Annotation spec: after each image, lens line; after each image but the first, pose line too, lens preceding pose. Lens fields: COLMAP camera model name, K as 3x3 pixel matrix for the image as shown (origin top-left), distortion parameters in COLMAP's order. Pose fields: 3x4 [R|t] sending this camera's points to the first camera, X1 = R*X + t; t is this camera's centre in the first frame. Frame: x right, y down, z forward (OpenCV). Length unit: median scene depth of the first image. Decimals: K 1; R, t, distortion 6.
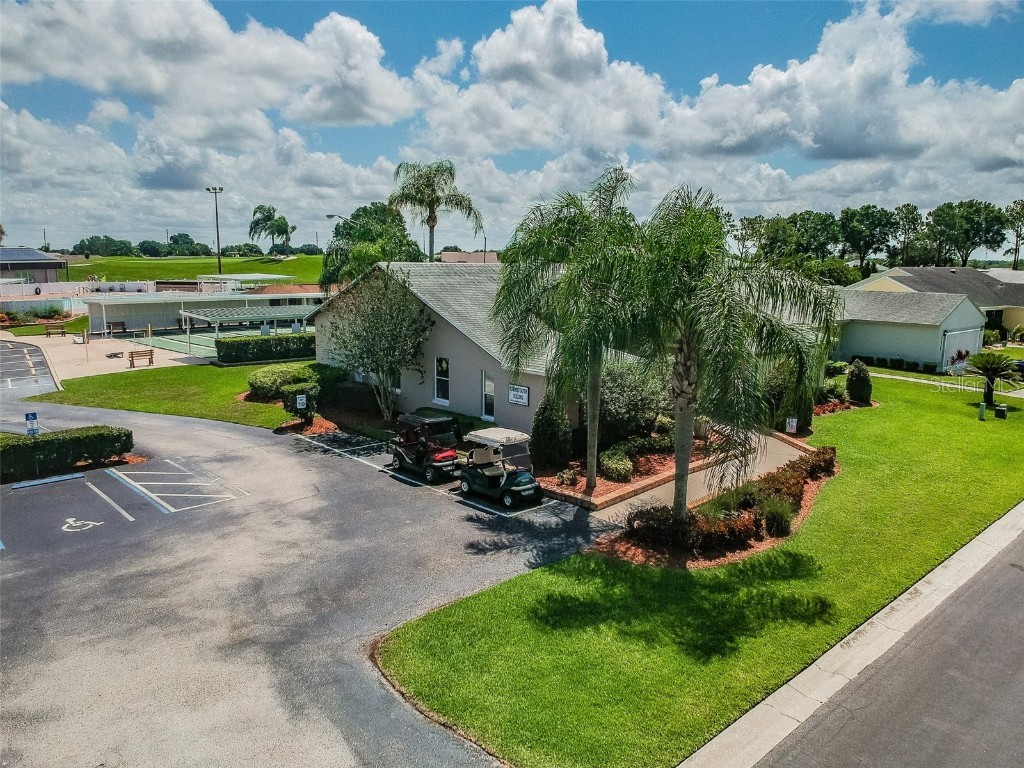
lens RADIAL K [[742.8, 0, 496.6], [0, 742.8, 384.5], [0, 0, 1]] dist [0.075609, -0.155357]
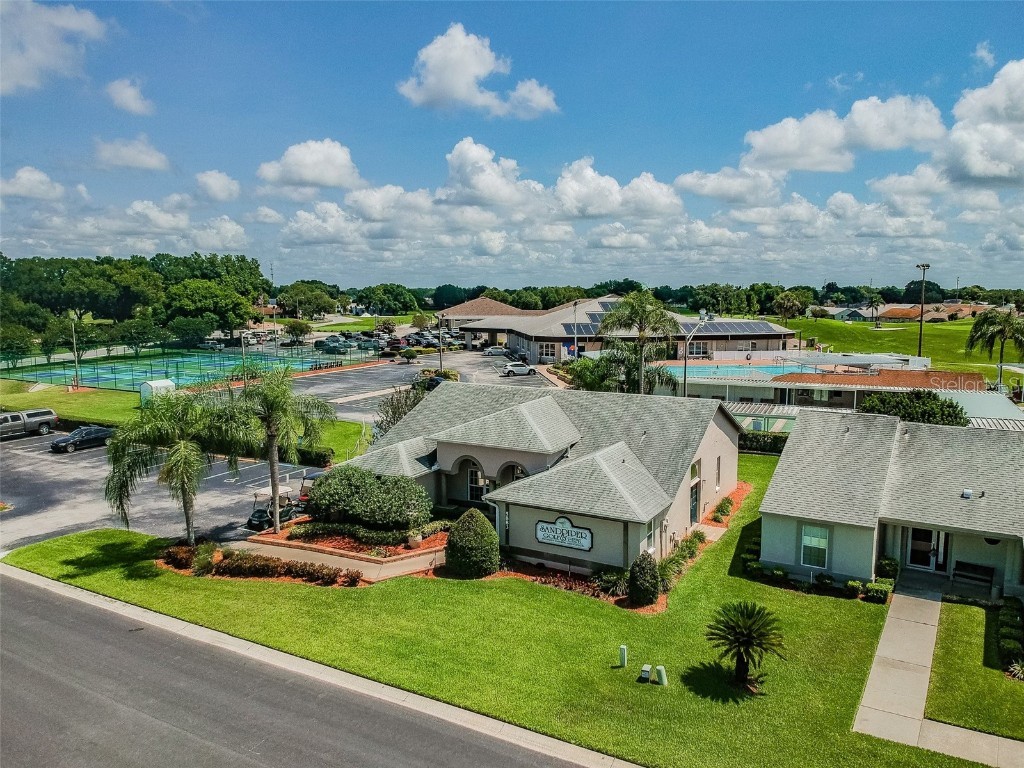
lens RADIAL K [[736.7, 0, 512.0], [0, 736.7, 384.0], [0, 0, 1]] dist [0.080252, -0.143990]
pose [[0.327982, 0.103898, -0.938953, 1.806780], [-0.153094, 0.986641, 0.055699, -0.364952], [0.932196, 0.125480, 0.339507, 0.855185]]
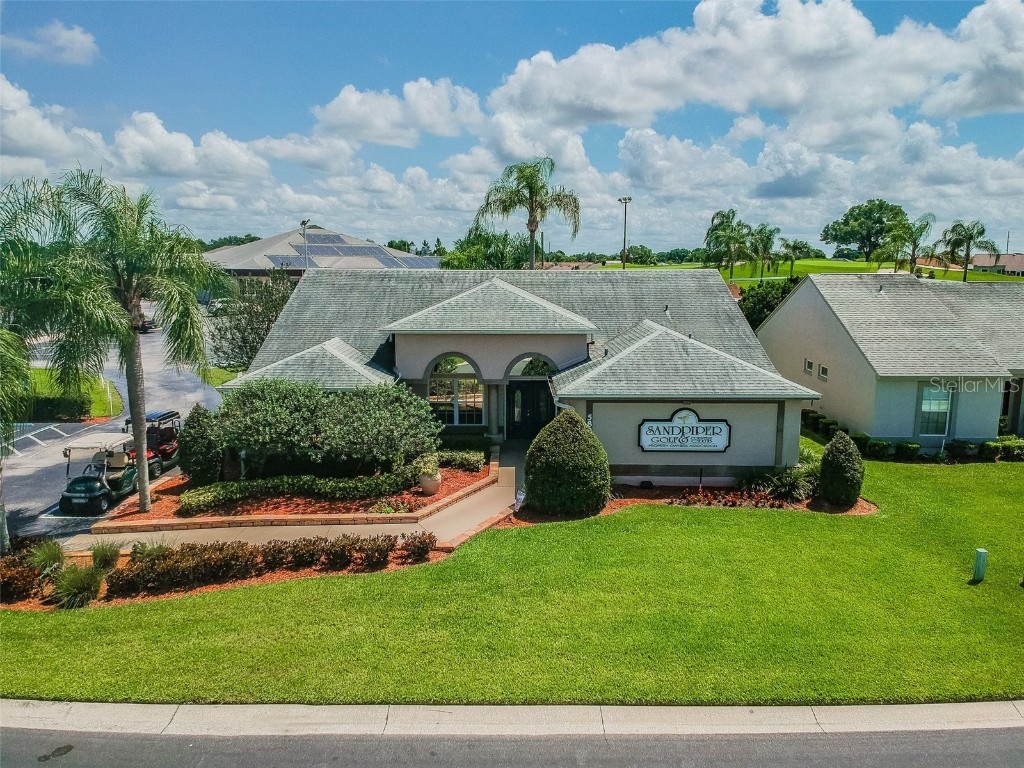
lens RADIAL K [[736.7, 0, 512.0], [0, 736.7, 384.0], [0, 0, 1]] dist [0.080252, -0.143990]
pose [[0.745576, 0.102239, -0.658532, 1.025986], [-0.107820, 0.993649, 0.032195, -0.095570], [0.657641, 0.046999, 0.751864, 0.578700]]
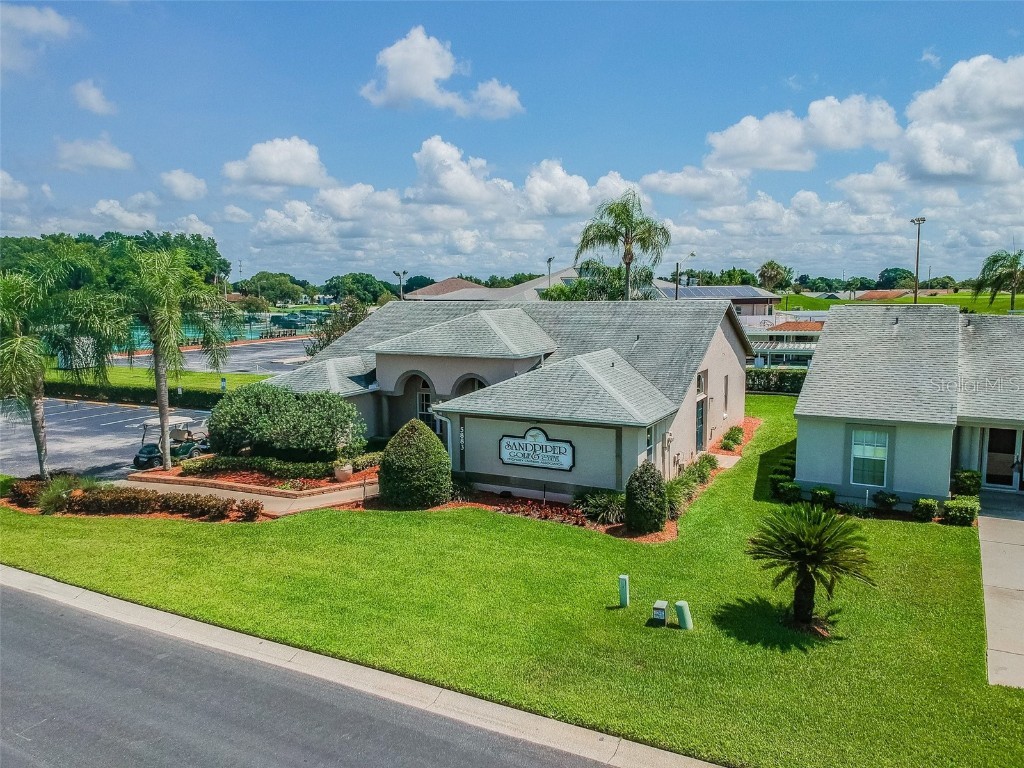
lens RADIAL K [[736.7, 0, 512.0], [0, 736.7, 384.0], [0, 0, 1]] dist [0.080252, -0.143990]
pose [[0.361847, 0.103629, -0.926460, 1.508711], [-0.146882, 0.987727, 0.053114, -0.168281], [0.920594, 0.116861, 0.372627, 1.021054]]
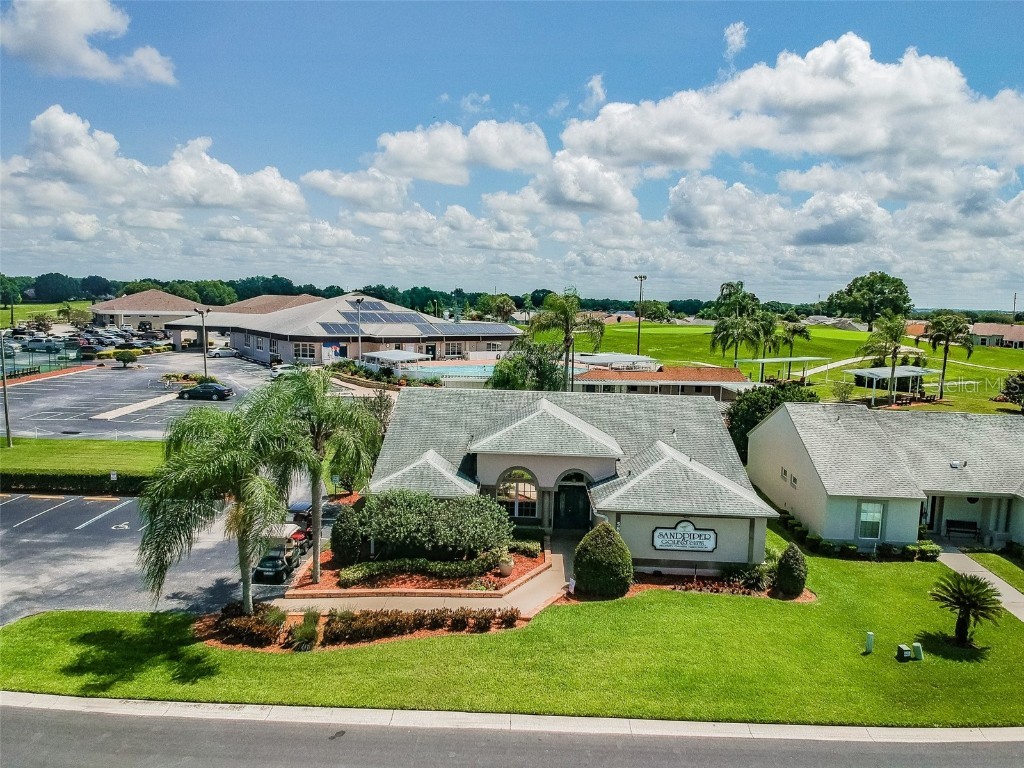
lens RADIAL K [[736.7, 0, 512.0], [0, 736.7, 384.0], [0, 0, 1]] dist [0.080252, -0.143990]
pose [[0.732406, 0.089631, -0.674942, 1.236255], [-0.136255, 0.990540, -0.016314, -0.241987], [0.667095, 0.103912, 0.737690, 0.191912]]
